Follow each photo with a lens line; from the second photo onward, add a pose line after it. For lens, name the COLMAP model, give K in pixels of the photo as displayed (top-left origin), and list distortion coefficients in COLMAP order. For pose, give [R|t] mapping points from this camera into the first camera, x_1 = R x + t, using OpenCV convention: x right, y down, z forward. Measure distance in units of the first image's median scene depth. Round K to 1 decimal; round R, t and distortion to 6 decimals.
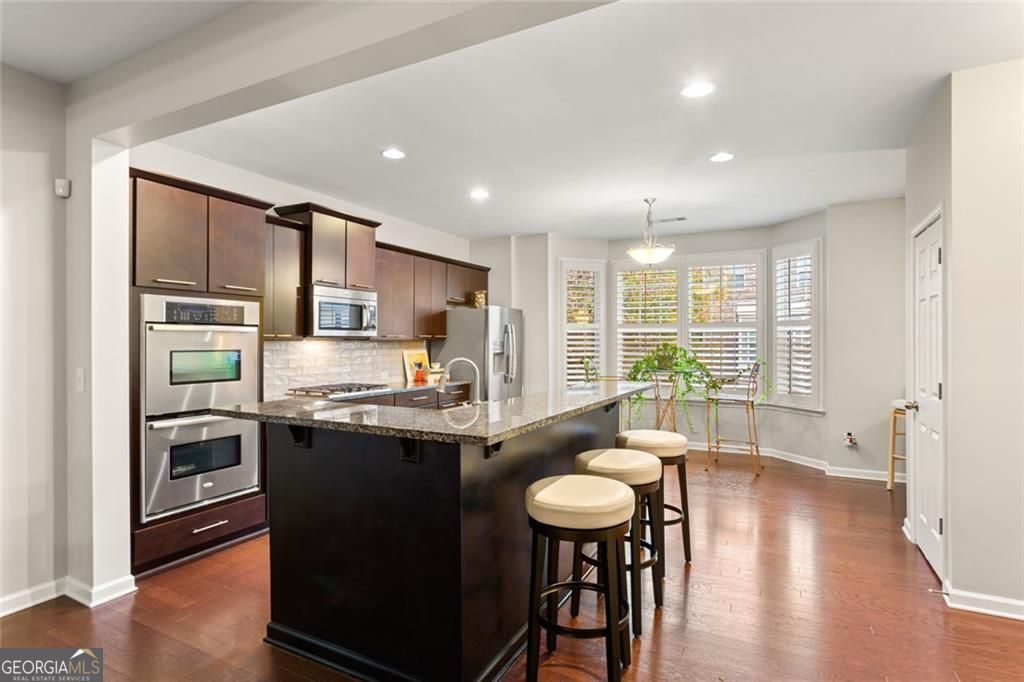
lens RADIAL K [[551.0, 0, 505.3], [0, 551.0, 340.0], [0, 0, 1]] dist [-0.001058, 0.001789]
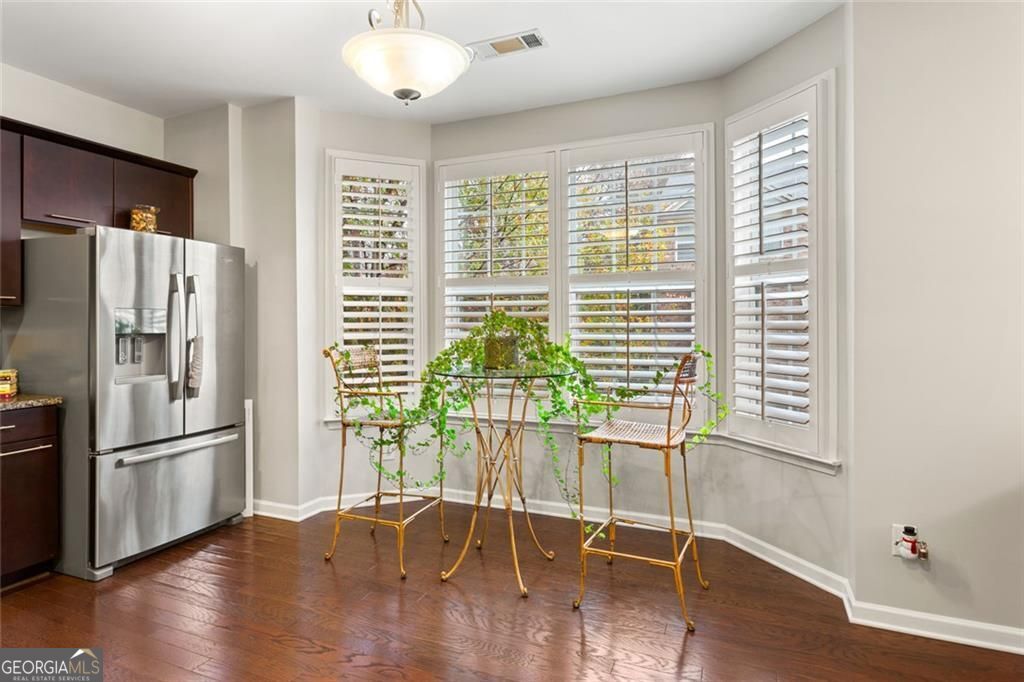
lens RADIAL K [[576.7, 0, 494.2], [0, 576.7, 319.3], [0, 0, 1]] dist [0.005145, -0.000805]
pose [[0.997862, -0.002789, 0.065304, 0.251617], [0.002863, 0.999995, -0.001041, 0.012502], [-0.065300, 0.001226, 0.997865, 0.513057]]
